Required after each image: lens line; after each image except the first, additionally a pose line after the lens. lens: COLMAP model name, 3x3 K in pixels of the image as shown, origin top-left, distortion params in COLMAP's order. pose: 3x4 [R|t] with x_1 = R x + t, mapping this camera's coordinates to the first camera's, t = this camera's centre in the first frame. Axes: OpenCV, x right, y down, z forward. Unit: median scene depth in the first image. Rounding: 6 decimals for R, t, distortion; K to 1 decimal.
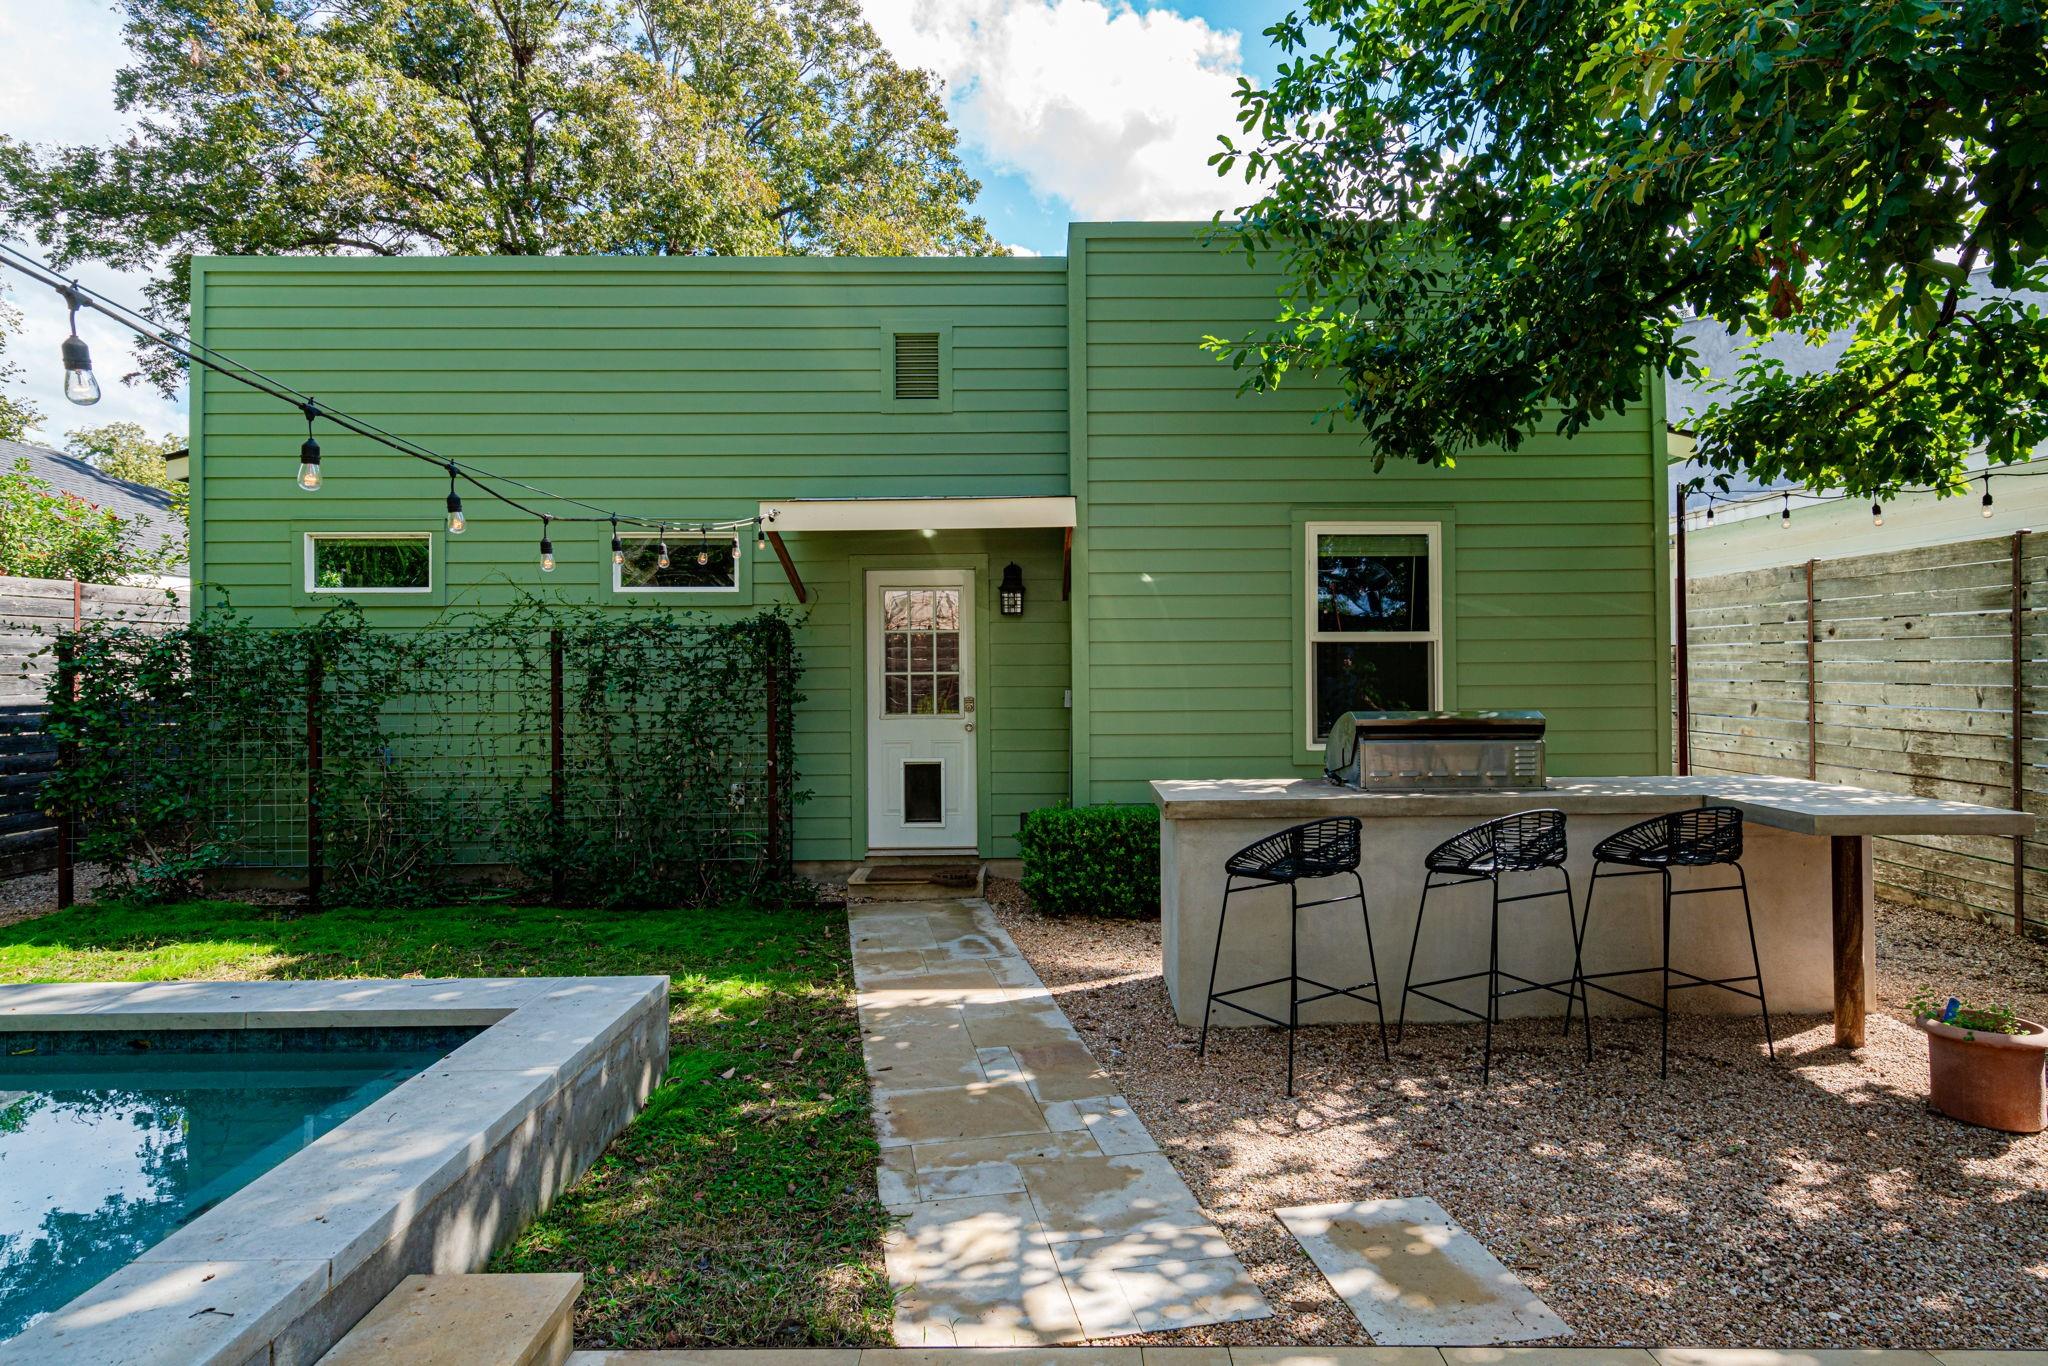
lens RADIAL K [[1111.4, 0, 1058.2], [0, 1111.4, 659.9], [0, 0, 1]] dist [0.003152, 0.000609]
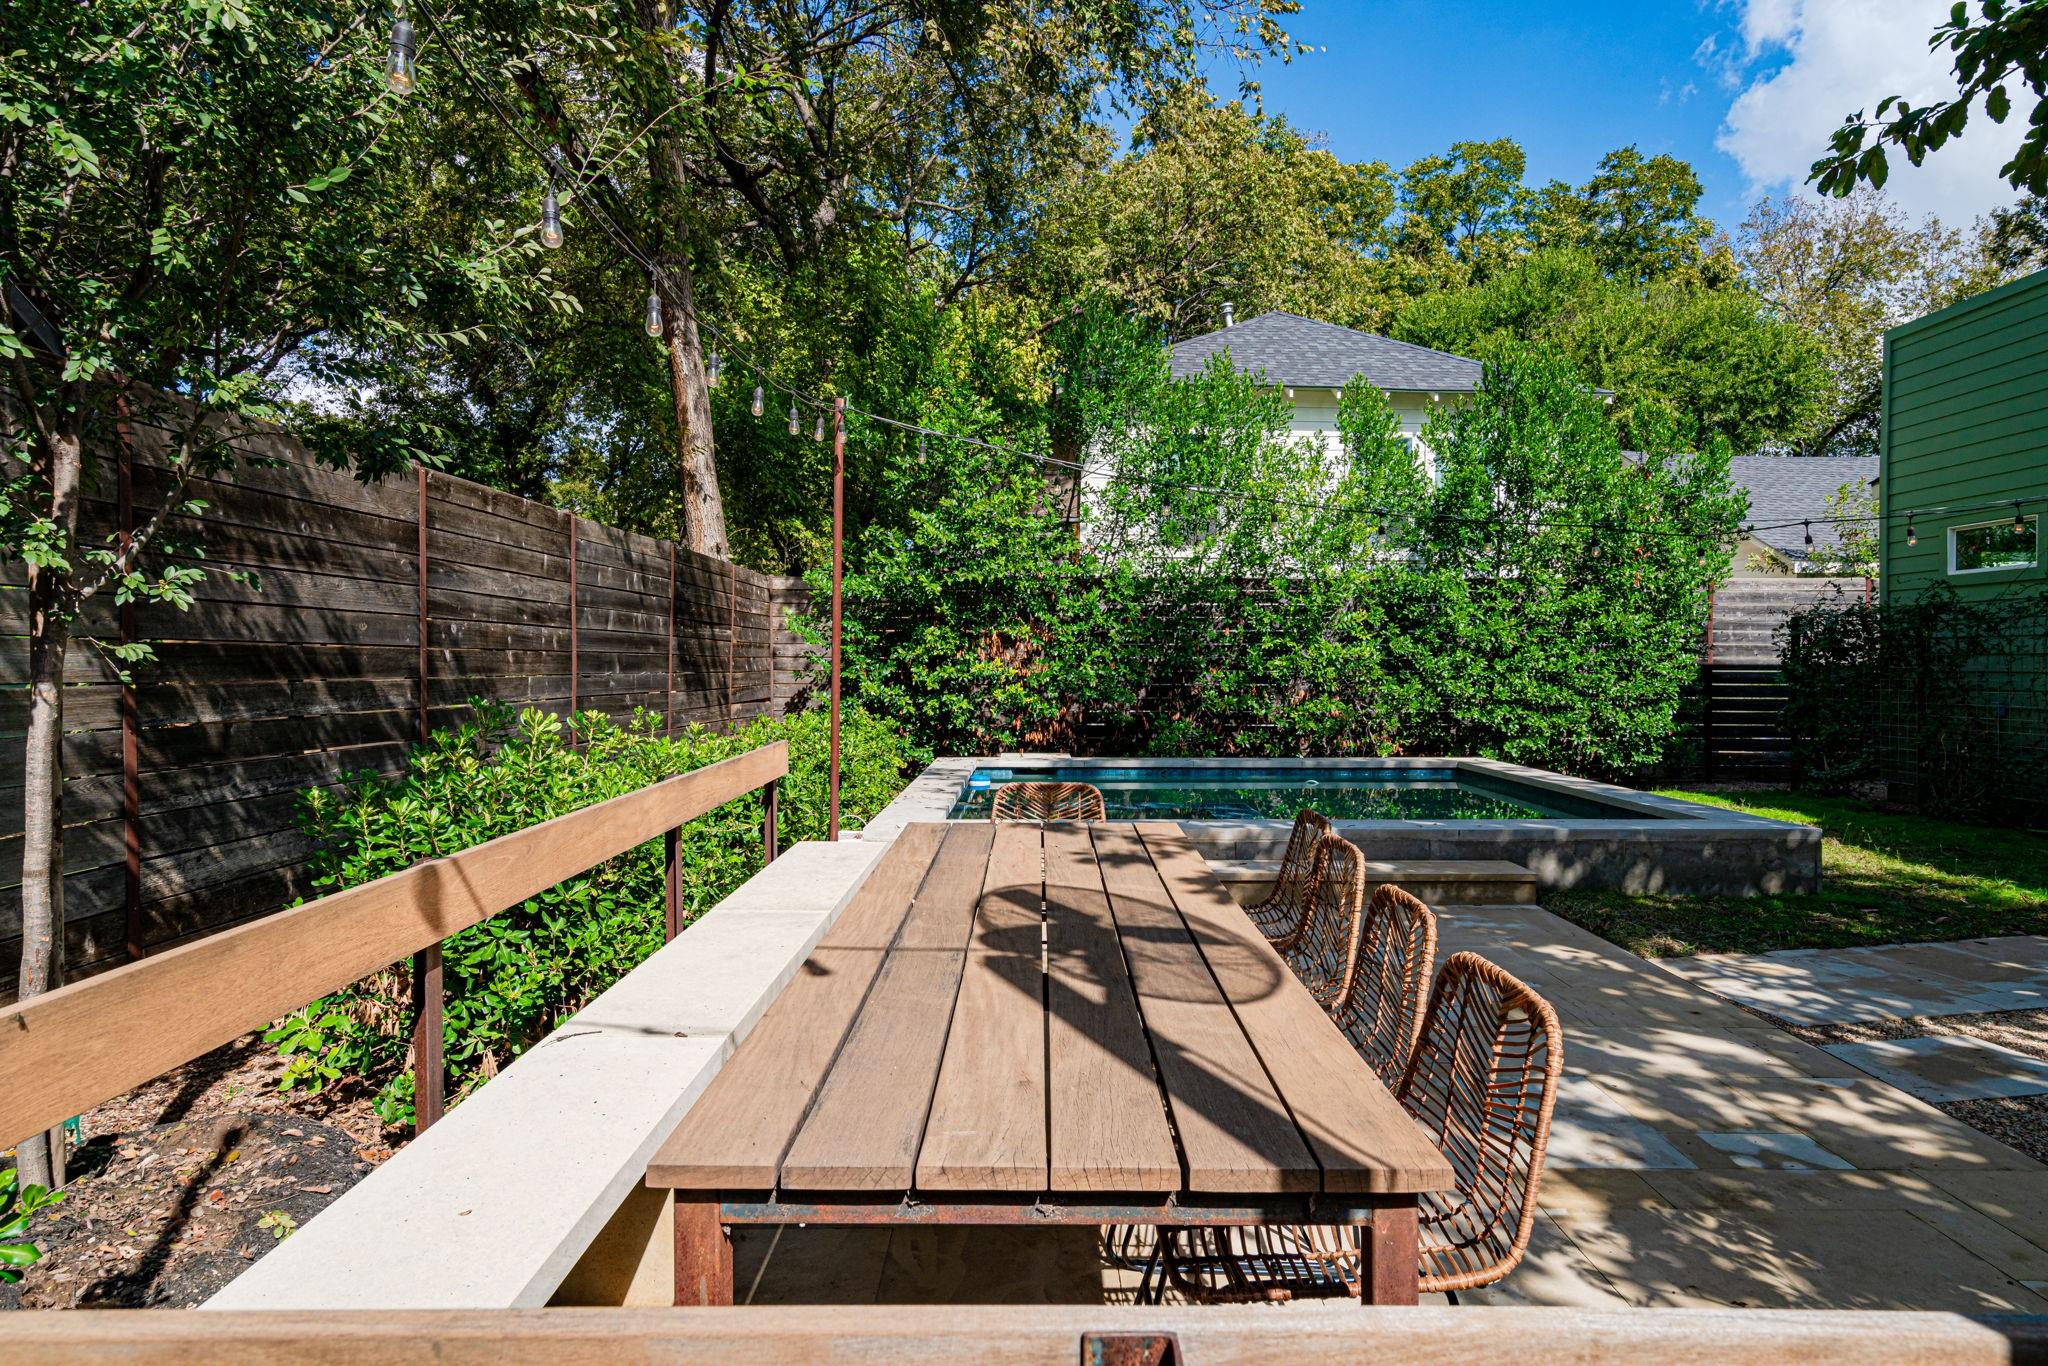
lens RADIAL K [[1111.4, 0, 1058.2], [0, 1111.4, 659.9], [0, 0, 1]] dist [0.003152, 0.000609]
pose [[0.002042, 0.000026, -0.999998, 0.715441], [0.009661, 0.999953, 0.000046, 0.030703], [0.999951, -0.009661, 0.002042, -0.010919]]
